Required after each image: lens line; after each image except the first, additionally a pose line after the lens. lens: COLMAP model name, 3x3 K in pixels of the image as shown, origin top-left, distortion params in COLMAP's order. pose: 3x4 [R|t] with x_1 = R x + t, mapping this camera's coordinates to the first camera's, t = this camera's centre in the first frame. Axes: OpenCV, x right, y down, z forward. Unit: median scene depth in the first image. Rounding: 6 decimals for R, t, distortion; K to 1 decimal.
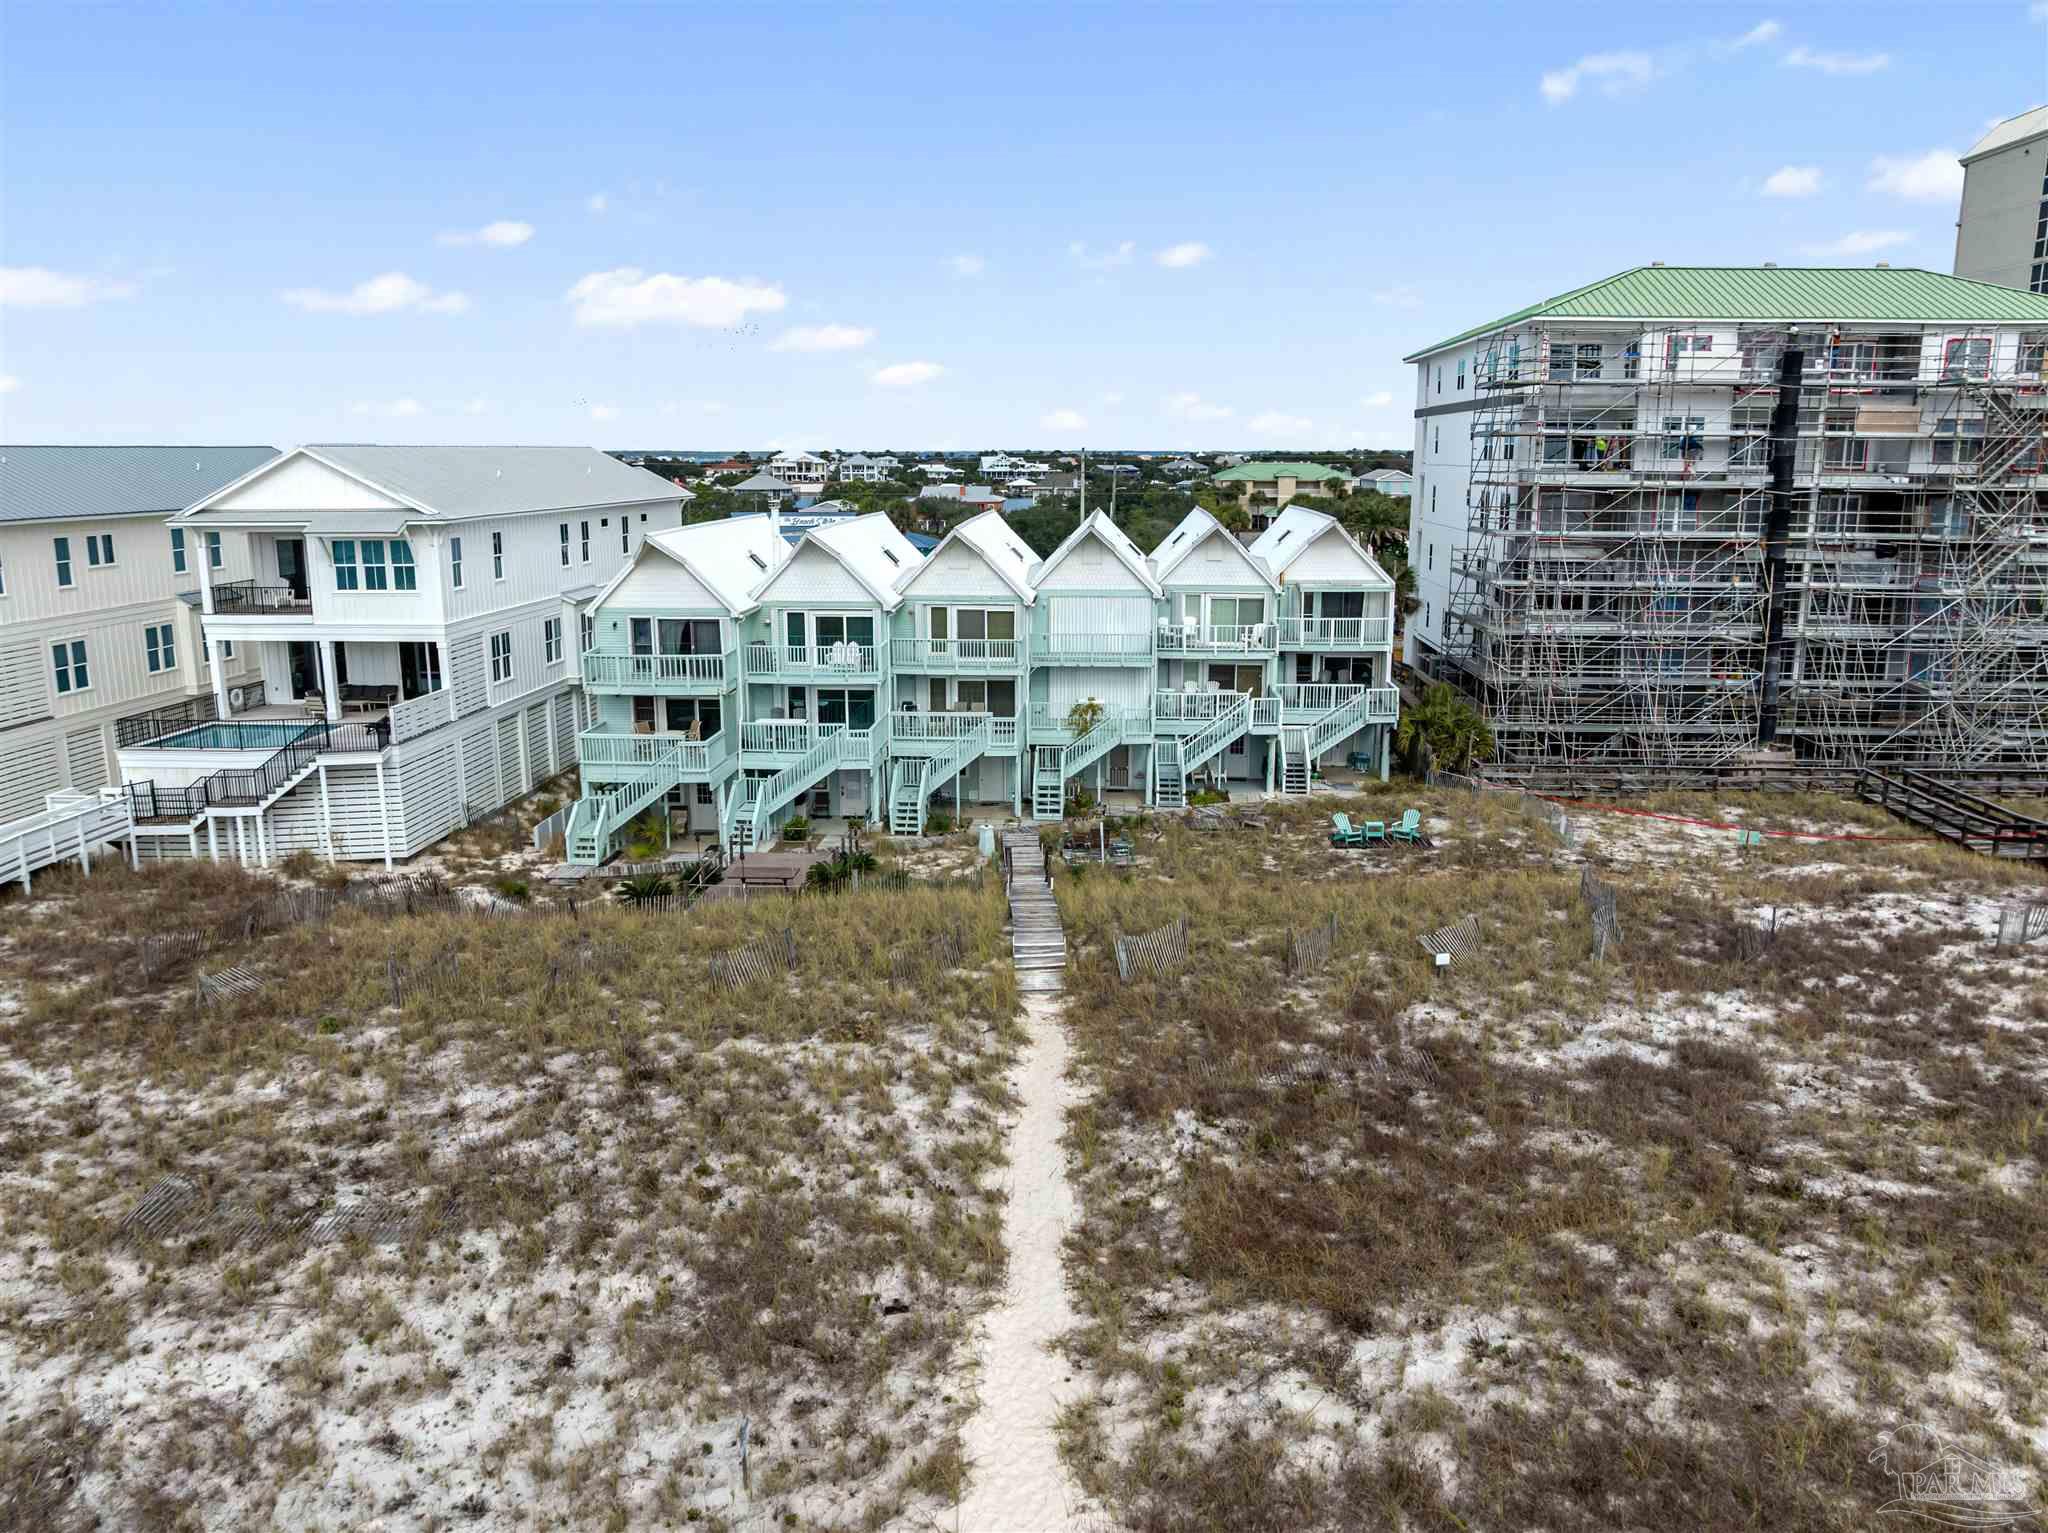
lens RADIAL K [[1454.5, 0, 1039.7], [0, 1454.5, 772.7], [0, 0, 1]] dist [-0.030981, -0.003594]
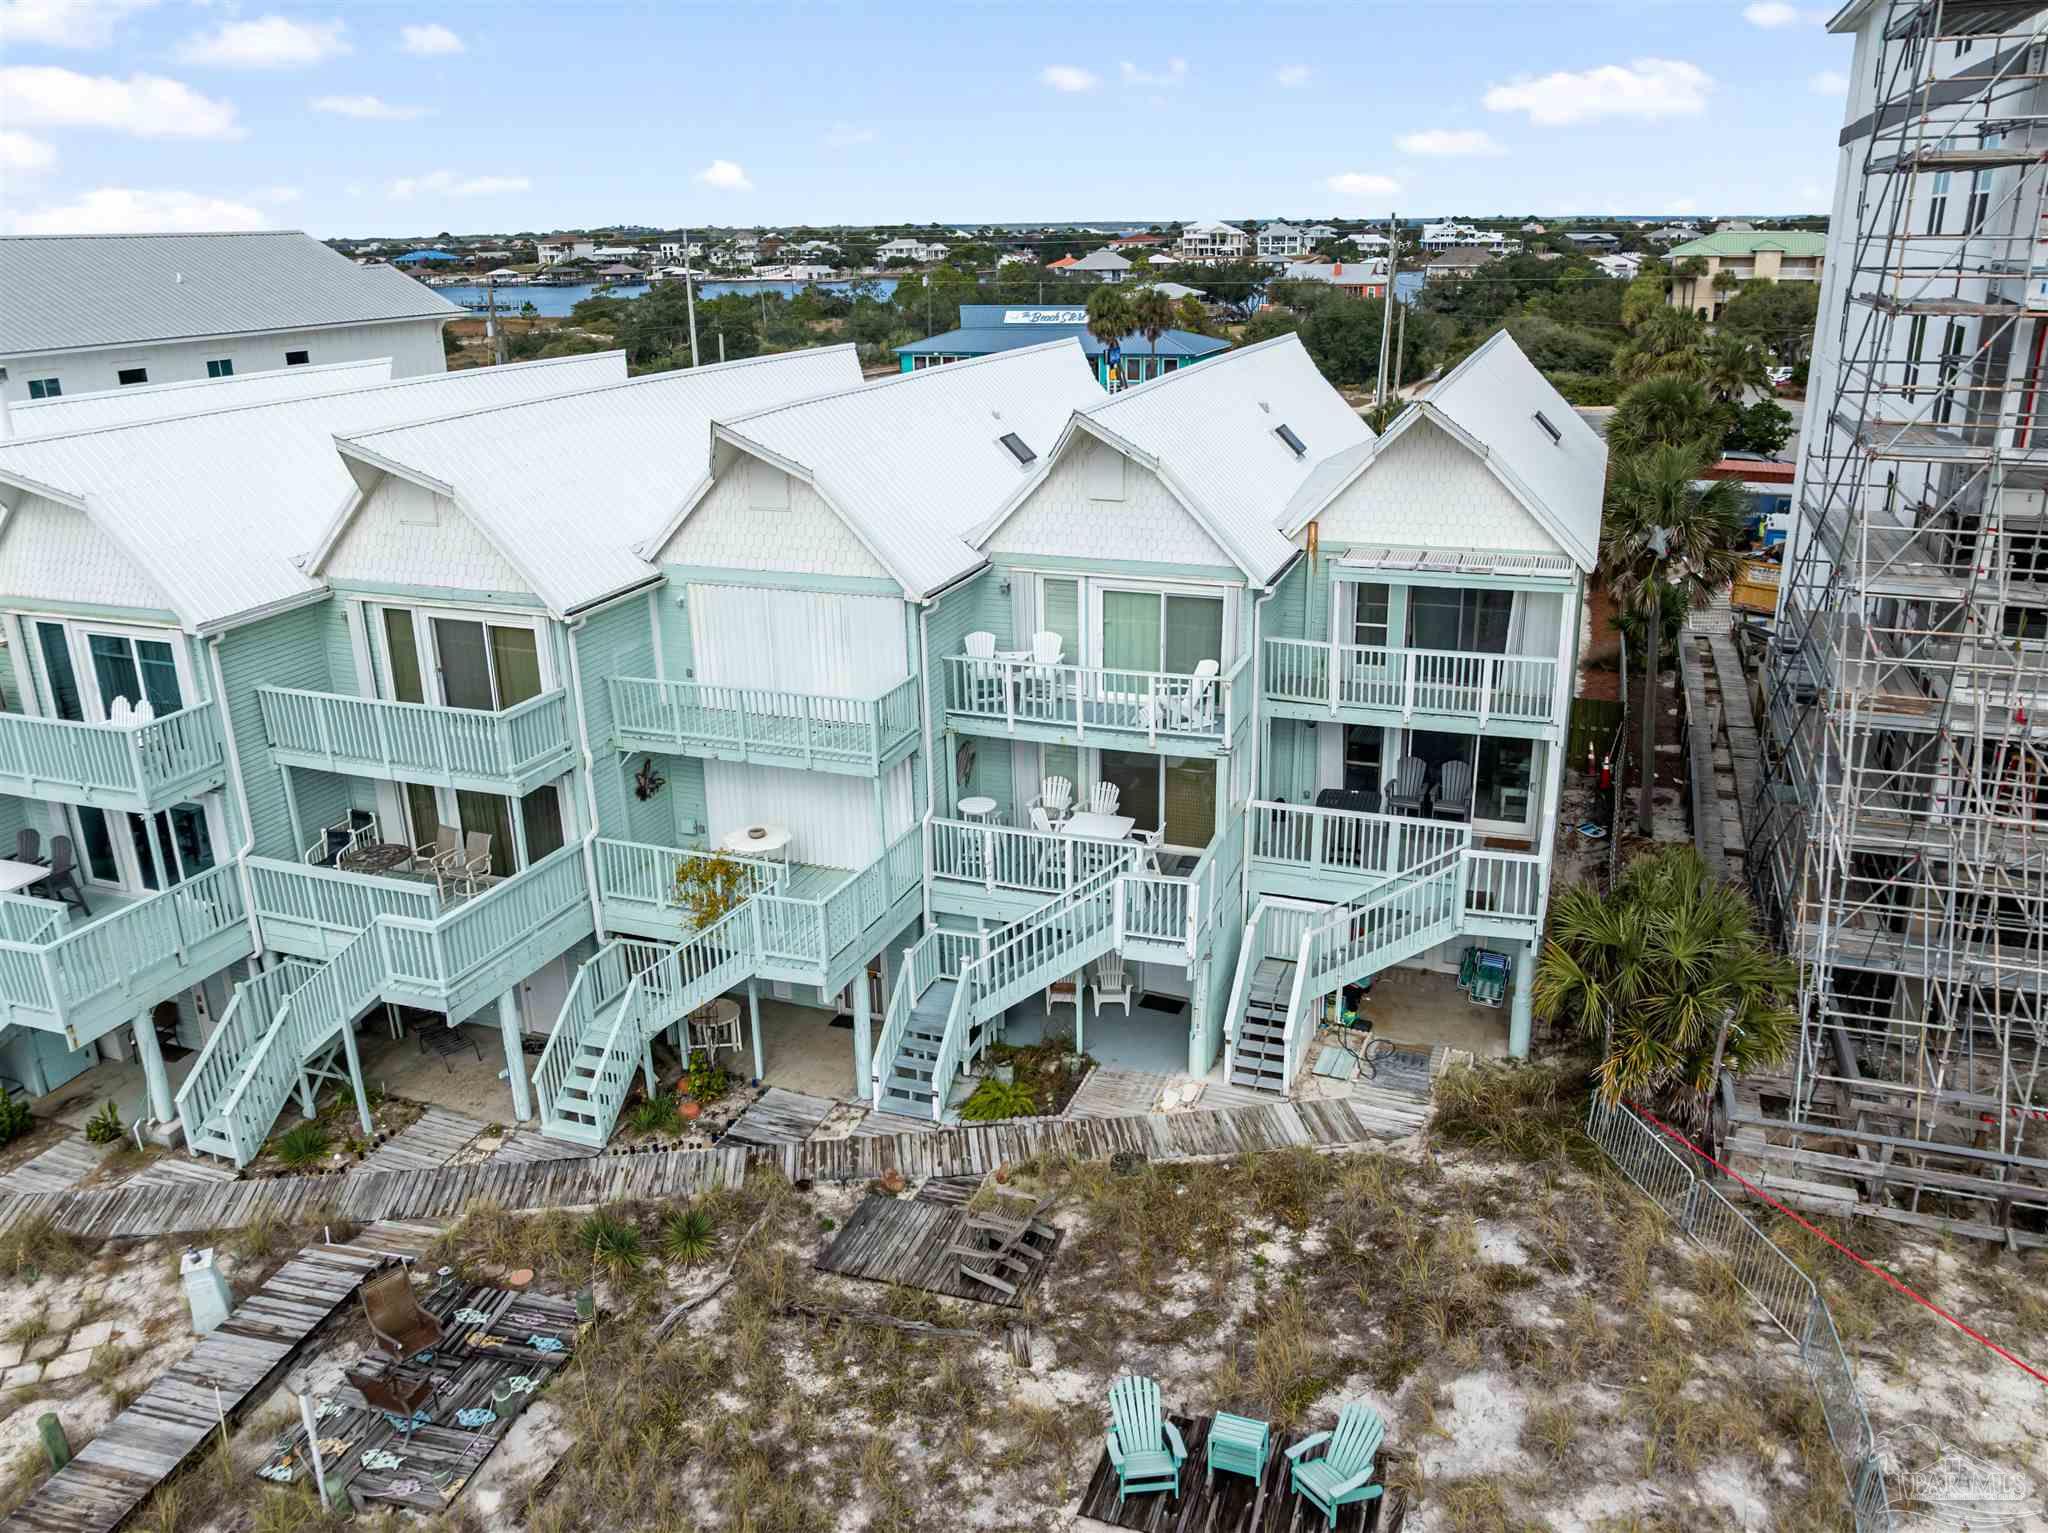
lens RADIAL K [[1539.8, 0, 1041.3], [0, 1539.8, 744.7], [0, 0, 1]] dist [-0.037027, -0.002167]
pose [[0.956510, 0.078227, -0.281016, 0.237175], [-0.046311, 0.991876, 0.118482, -0.133112], [0.288001, -0.100315, 0.952361, 0.603106]]
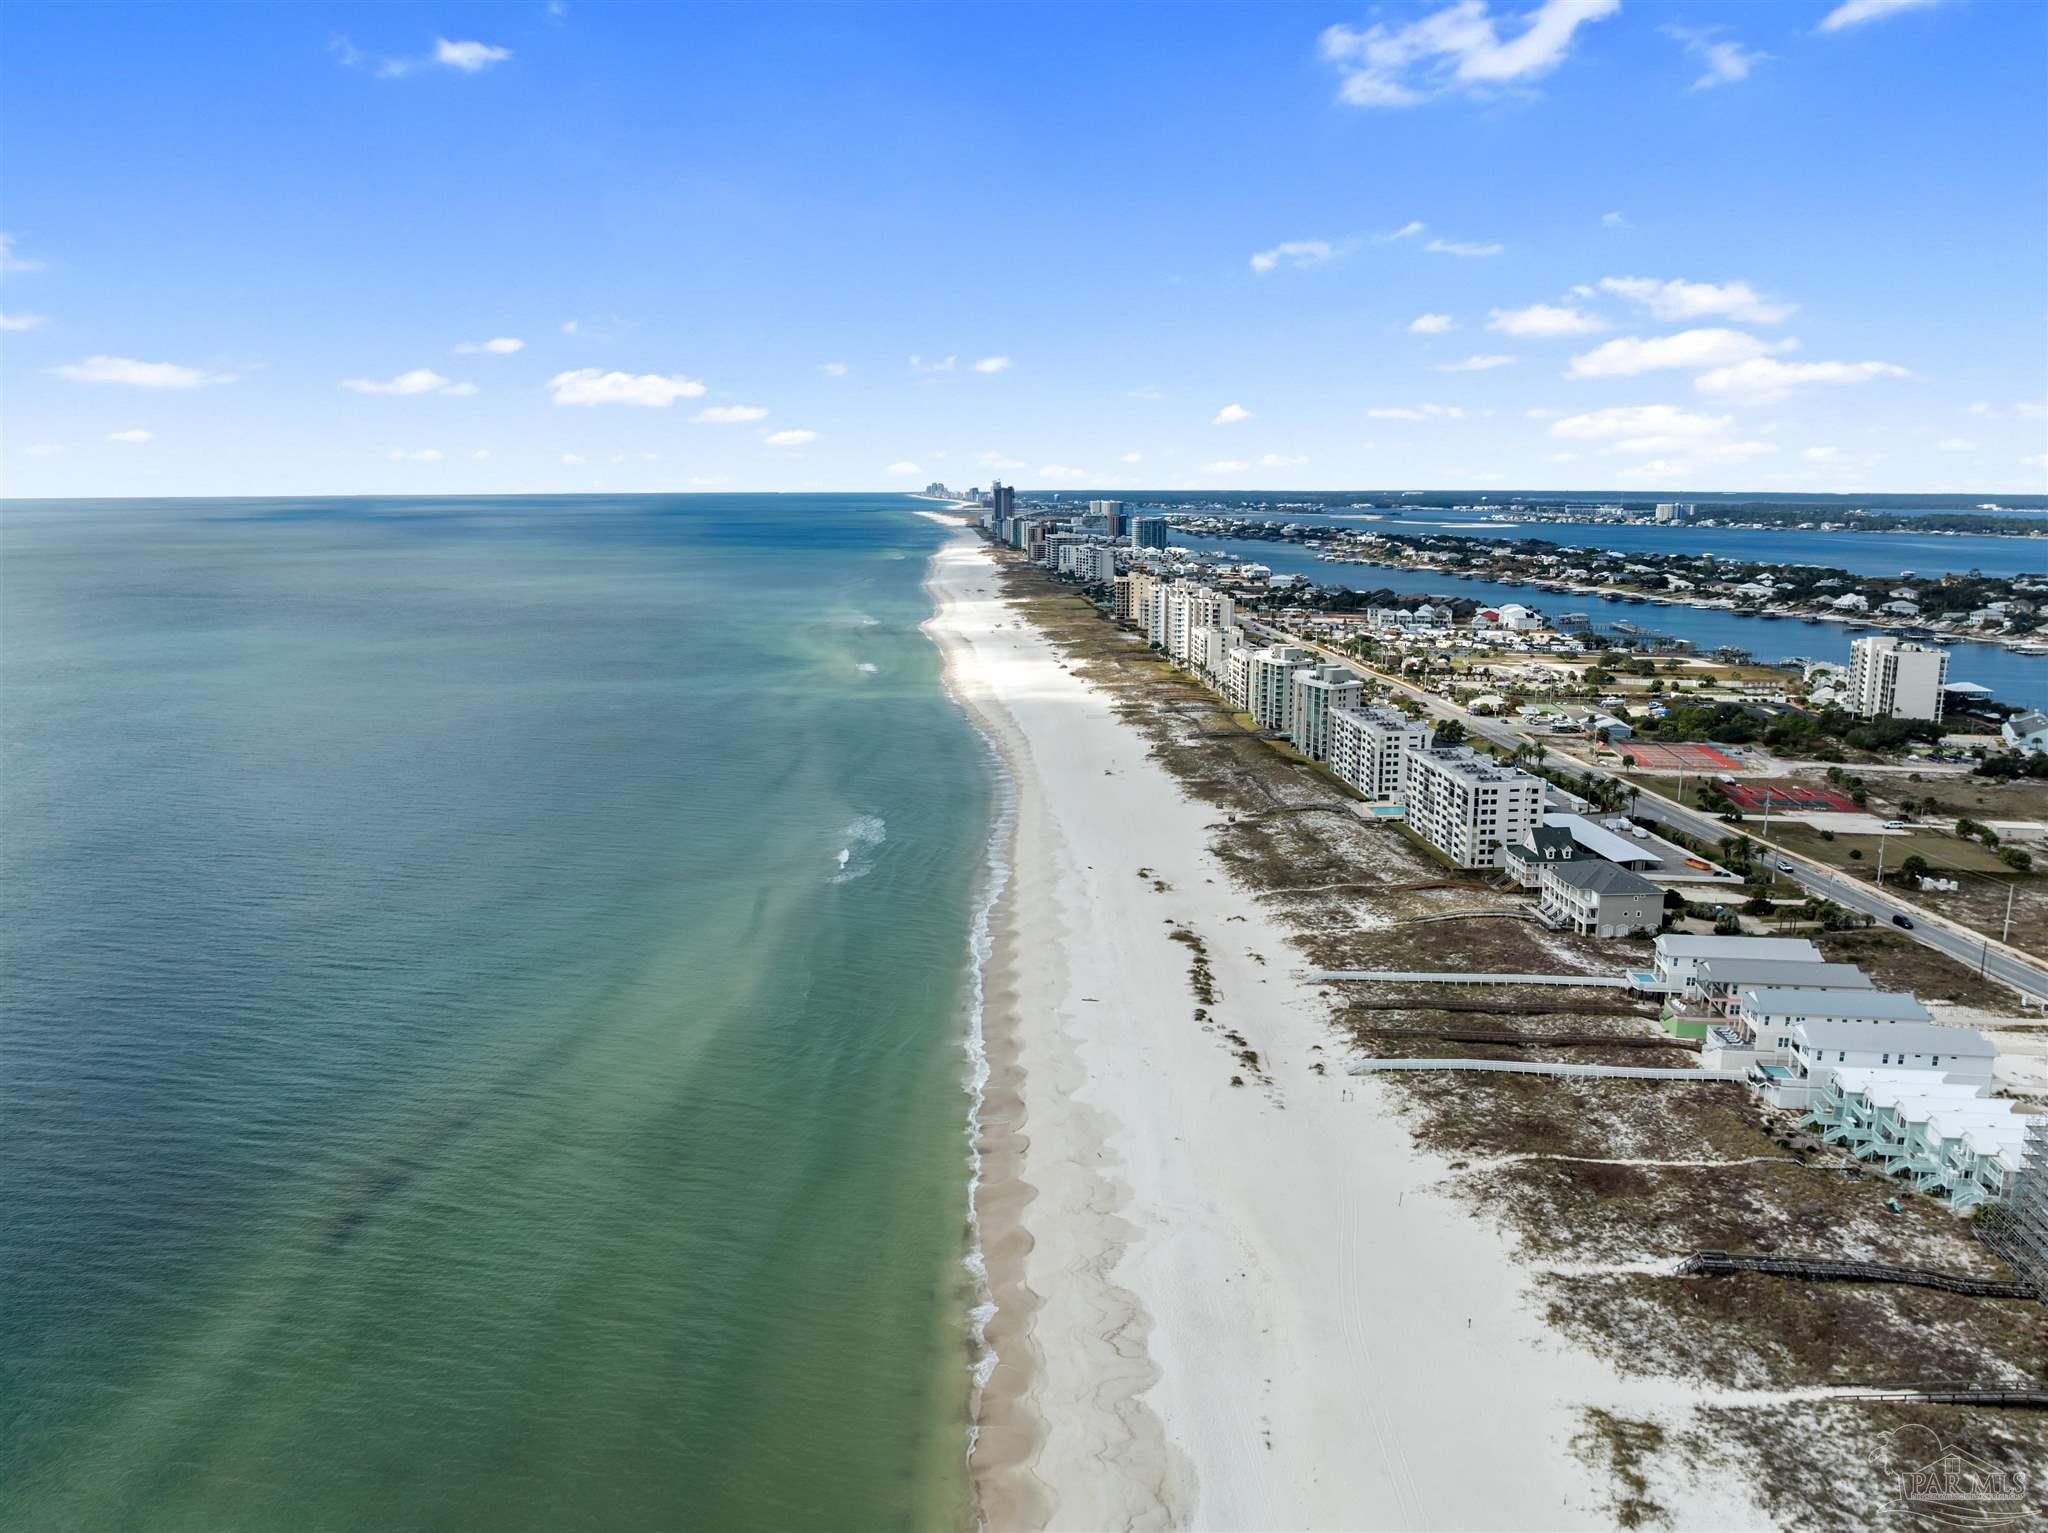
lens RADIAL K [[1439.8, 0, 1035.2], [0, 1439.8, 761.4], [0, 0, 1]] dist [-0.033528, -0.001368]
pose [[-0.088205, 0.188687, -0.978068, 3.533780], [-0.212541, 0.955718, 0.203542, -1.247327], [0.973163, 0.225833, -0.044195, -1.238140]]
